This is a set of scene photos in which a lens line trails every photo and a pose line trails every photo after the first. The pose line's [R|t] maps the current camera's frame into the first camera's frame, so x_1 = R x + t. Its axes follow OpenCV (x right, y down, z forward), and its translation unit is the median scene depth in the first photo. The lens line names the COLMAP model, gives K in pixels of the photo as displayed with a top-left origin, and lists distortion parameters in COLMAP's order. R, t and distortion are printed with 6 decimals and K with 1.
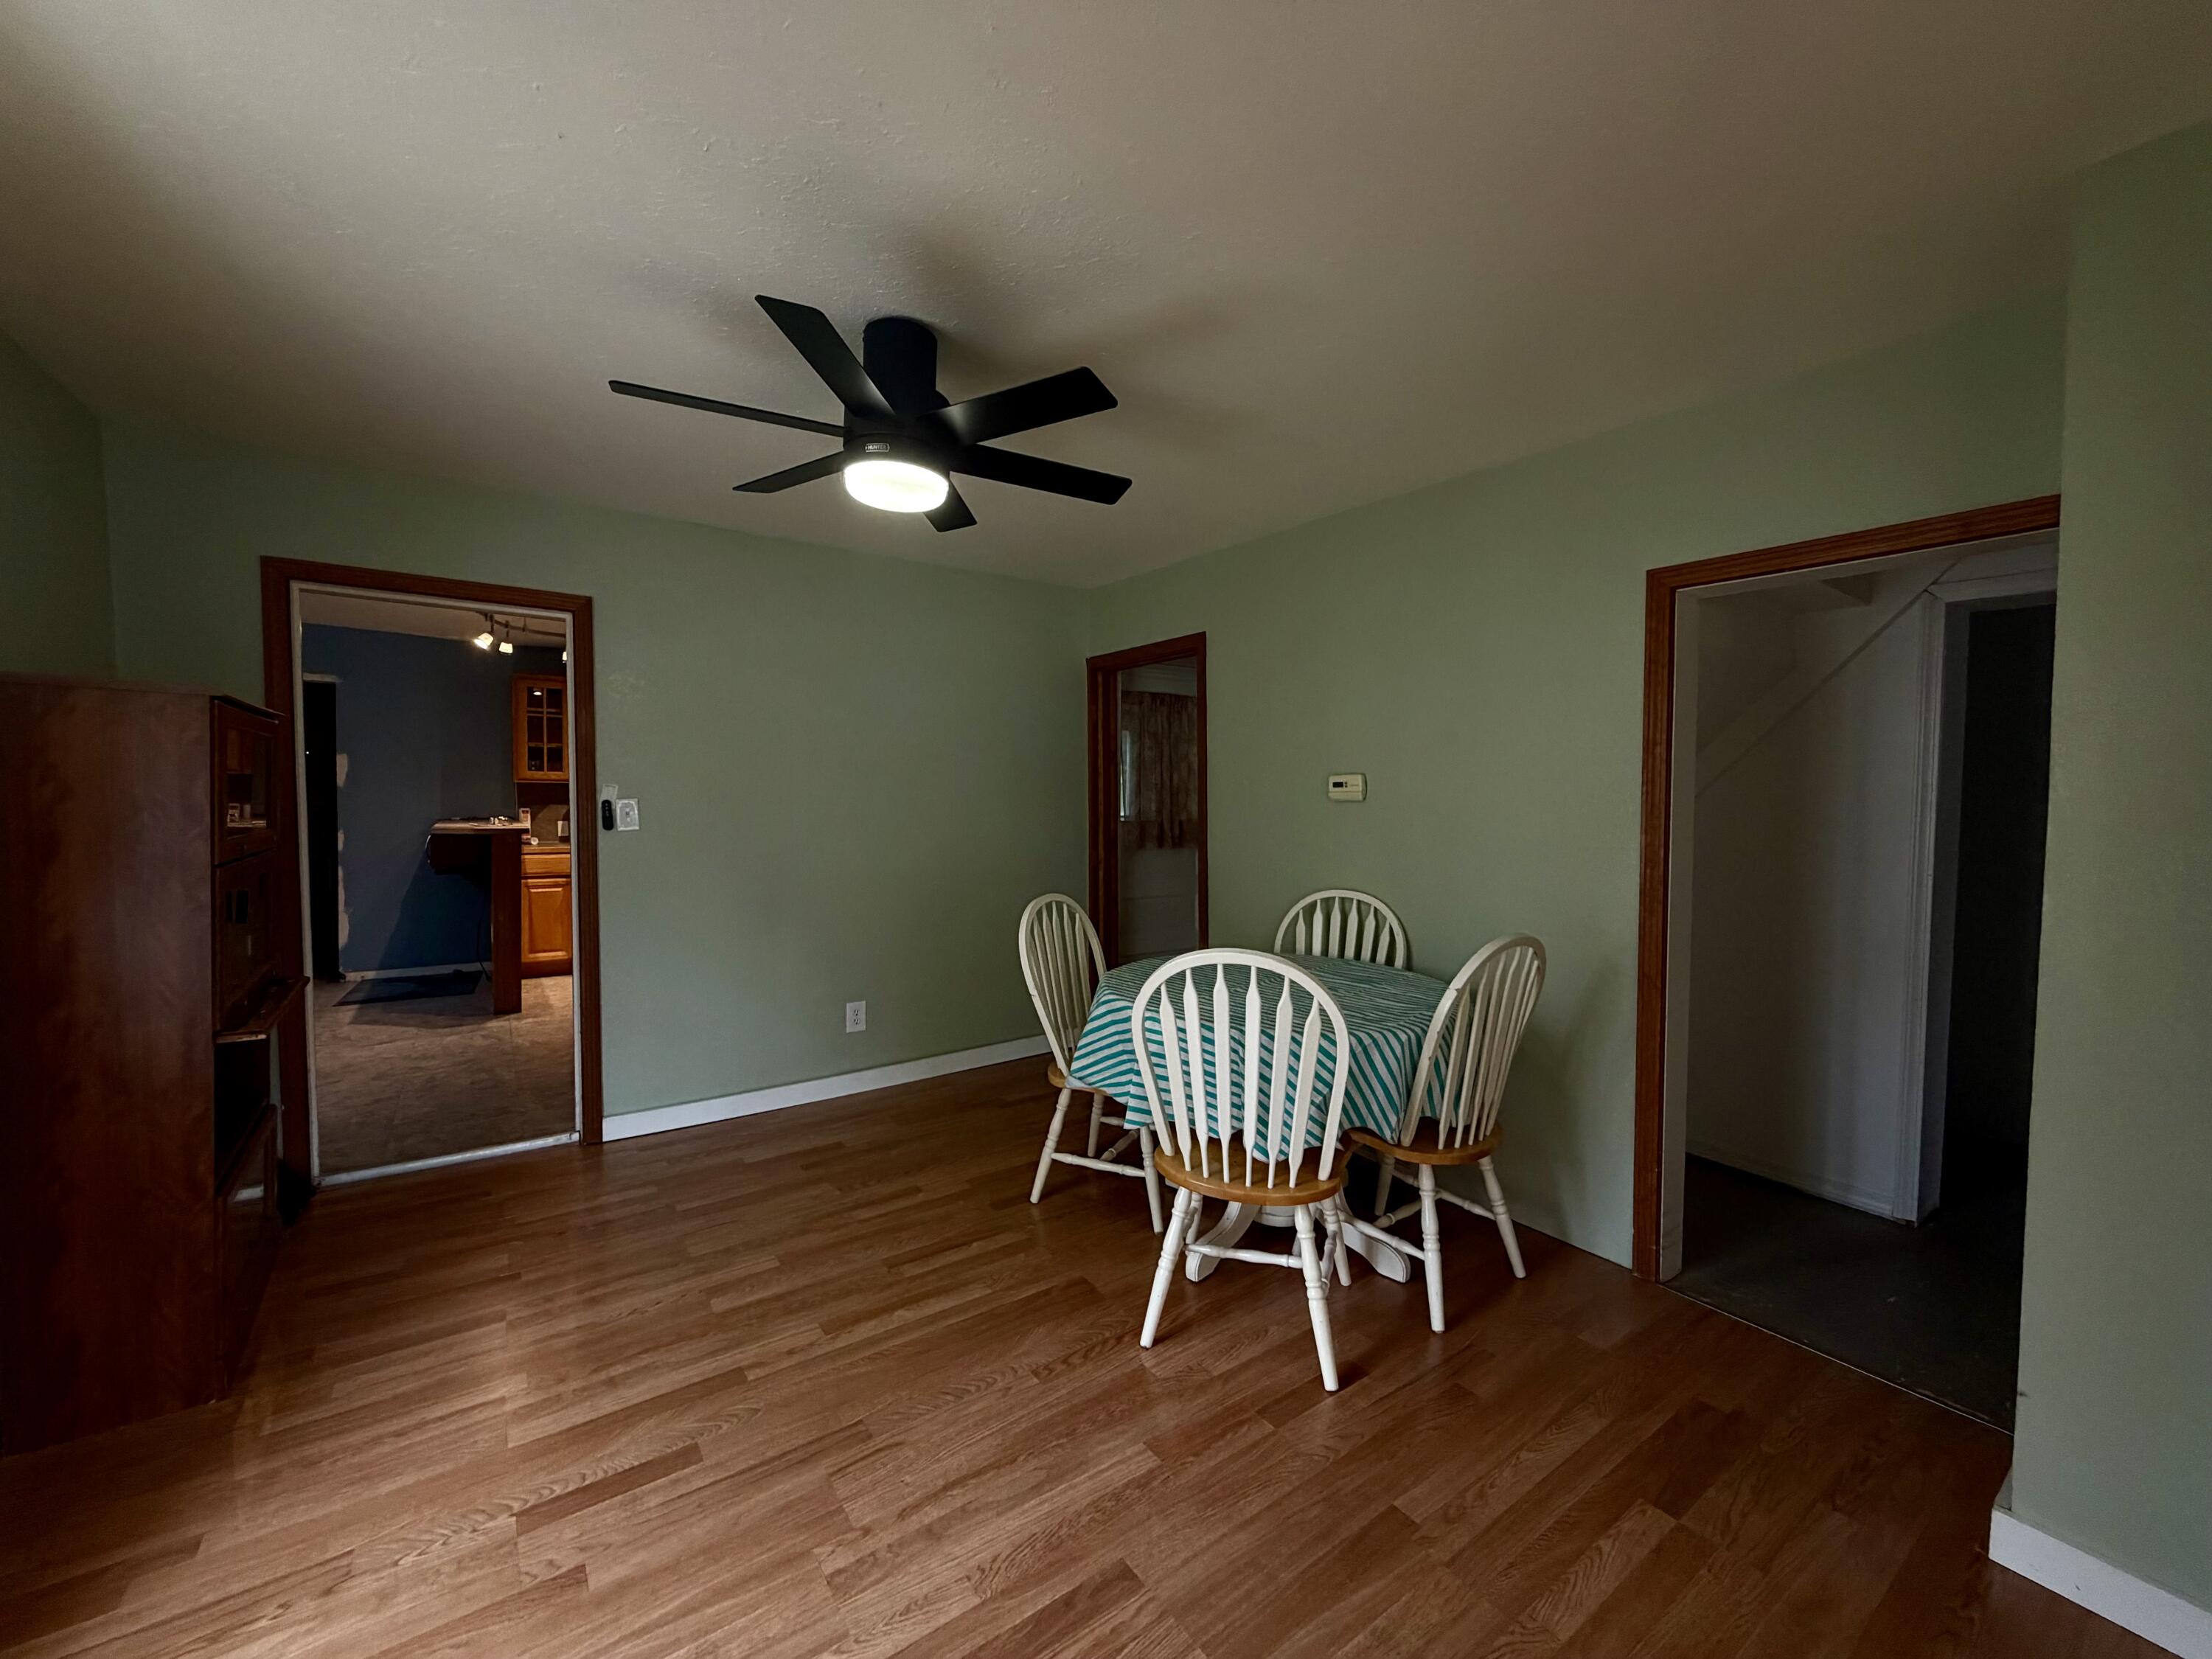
lens RADIAL K [[884.1, 0, 1098.4], [0, 884.1, 821.9], [0, 0, 1]] dist [0.000974, 0.000034]
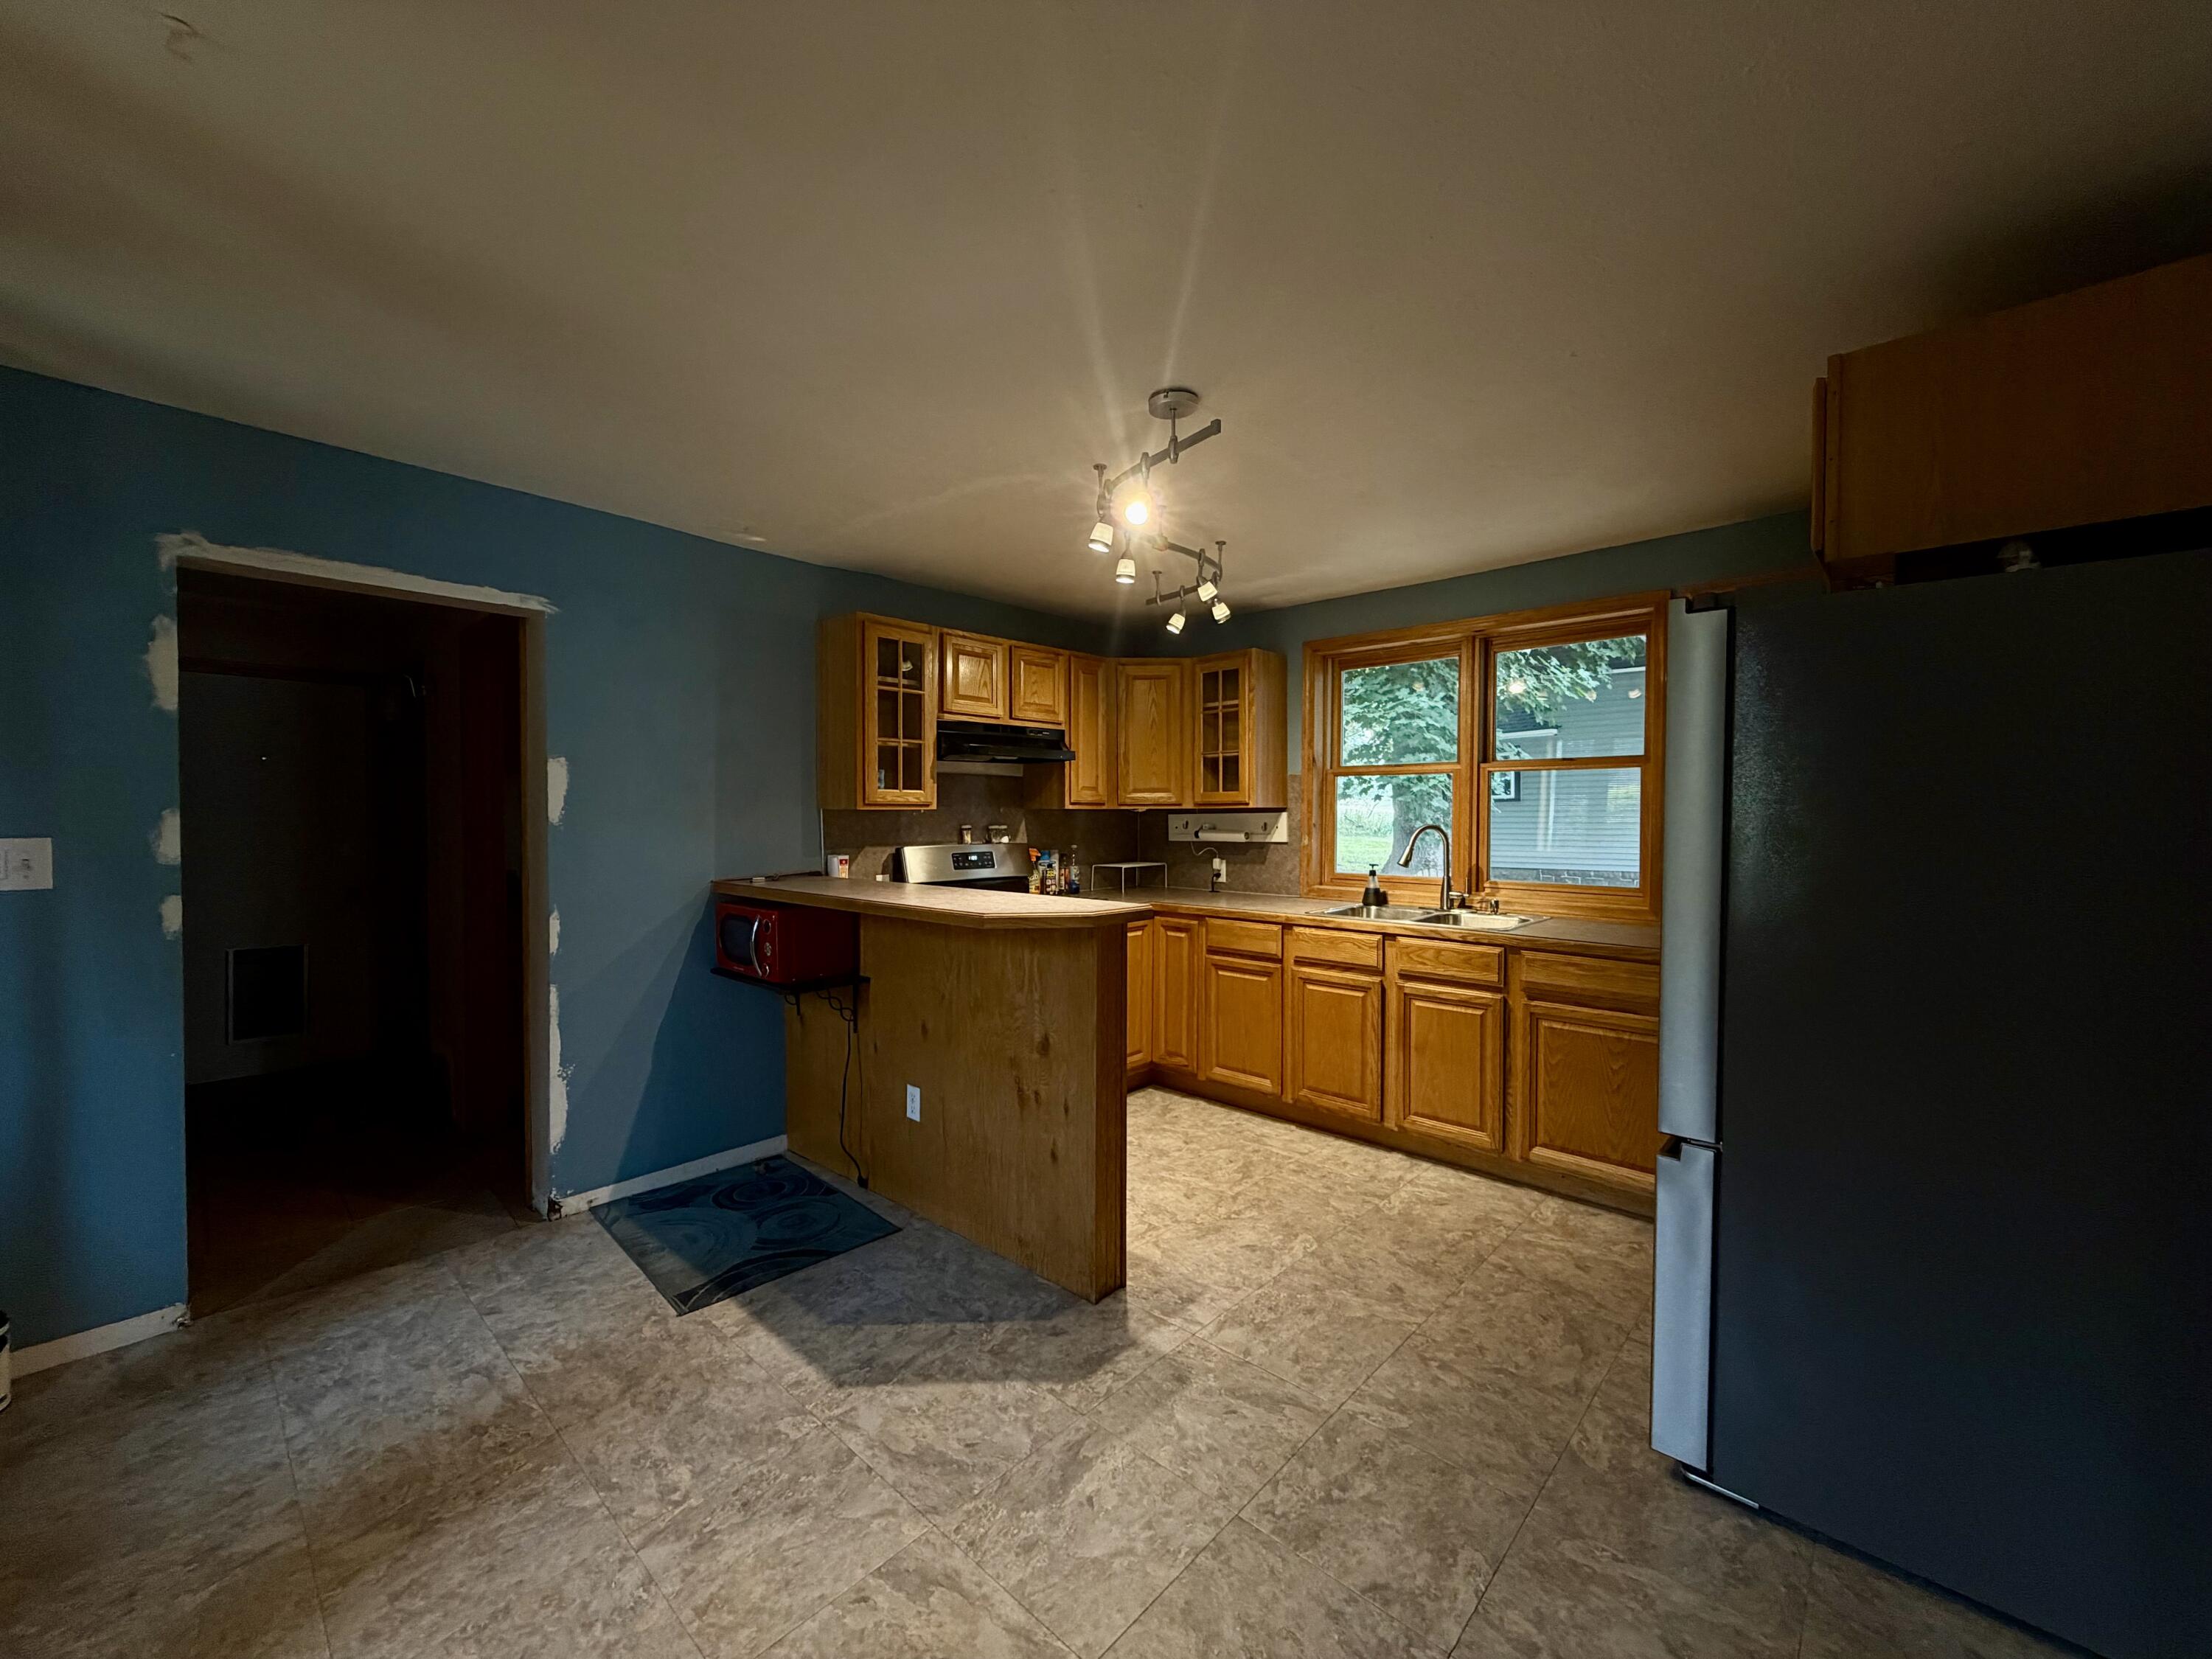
lens RADIAL K [[884.1, 0, 1092.0], [0, 884.1, 840.8], [0, 0, 1]] dist [0.000974, 0.000034]
pose [[0.979497, -0.013743, 0.200988, -0.626209], [0.014580, 0.999890, -0.002685, -0.022084], [-0.200929, 0.005561, 0.979590, 0.433740]]
